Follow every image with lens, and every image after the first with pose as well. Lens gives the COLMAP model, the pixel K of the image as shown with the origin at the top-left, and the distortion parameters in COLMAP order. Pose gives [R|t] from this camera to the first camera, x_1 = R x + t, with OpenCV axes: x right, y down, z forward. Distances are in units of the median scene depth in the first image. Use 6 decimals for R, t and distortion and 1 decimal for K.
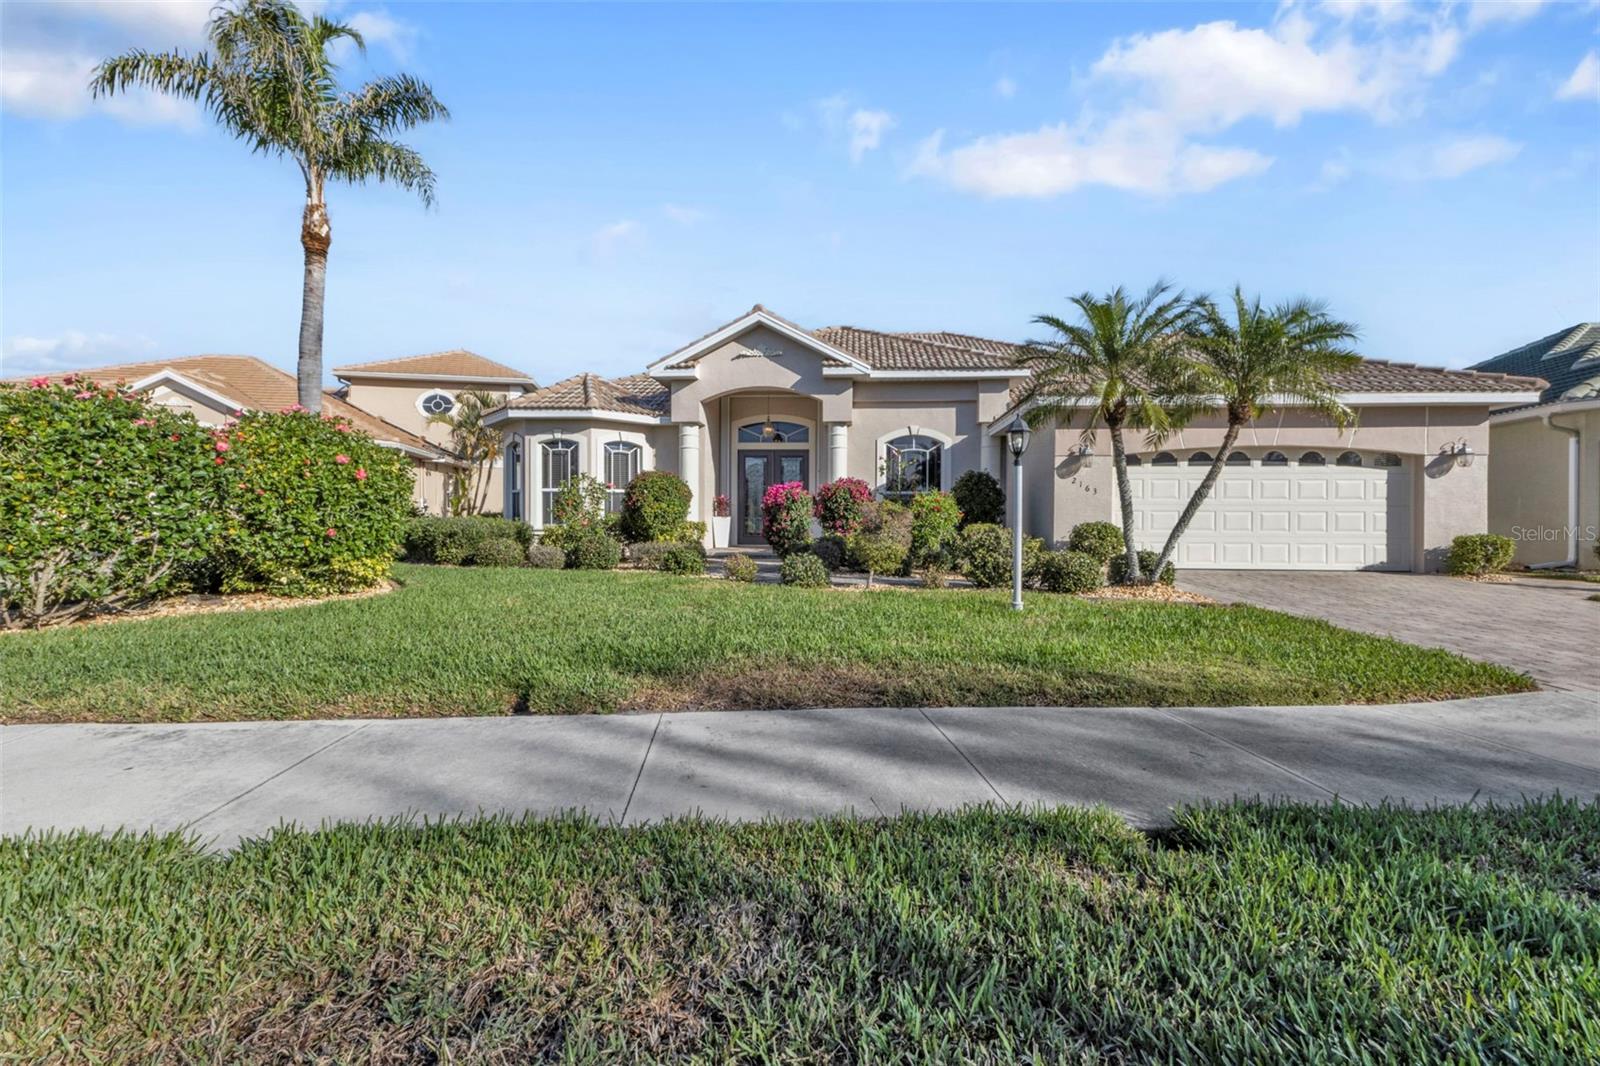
lens RADIAL K [[694.6, 0, 800.0], [0, 694.6, 533.0], [0, 0, 1]] dist [0.006912, -0.000253]
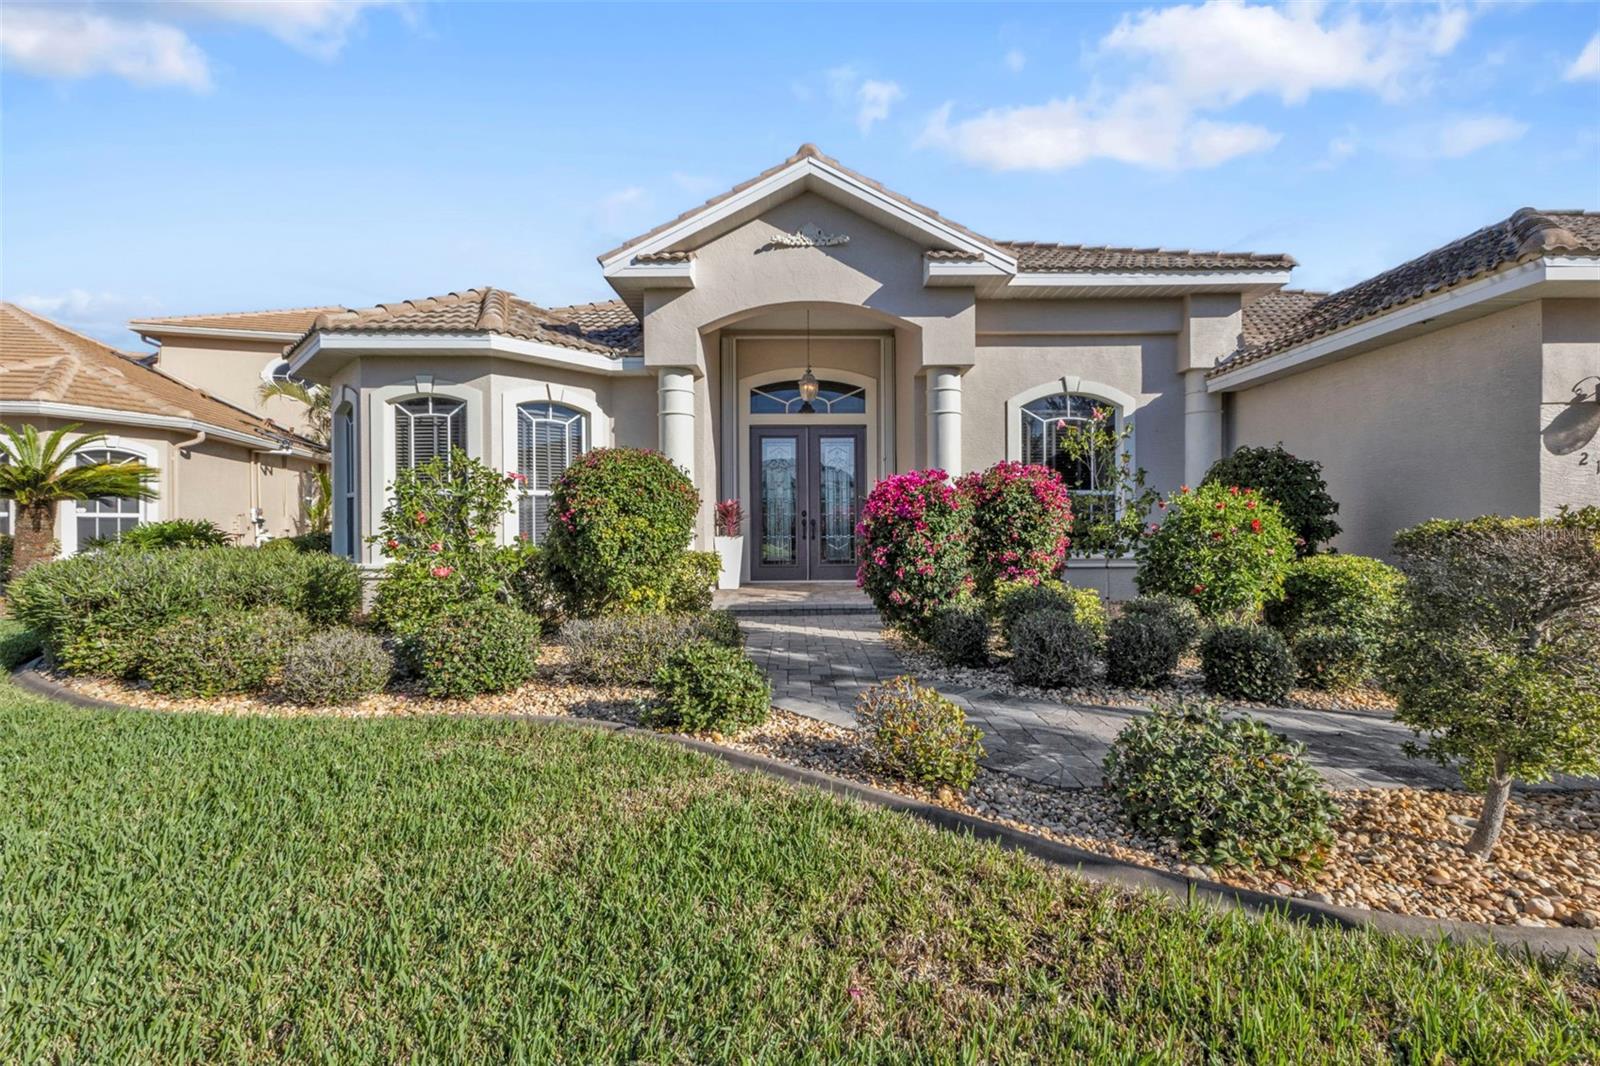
lens RADIAL K [[694.6, 0, 800.0], [0, 694.6, 533.0], [0, 0, 1]] dist [0.006912, -0.000253]
pose [[0.997536, -0.010711, 0.069337, -0.103348], [0.011255, 0.999909, -0.007459, -0.023629], [-0.069251, 0.008221, 0.997565, 0.452747]]
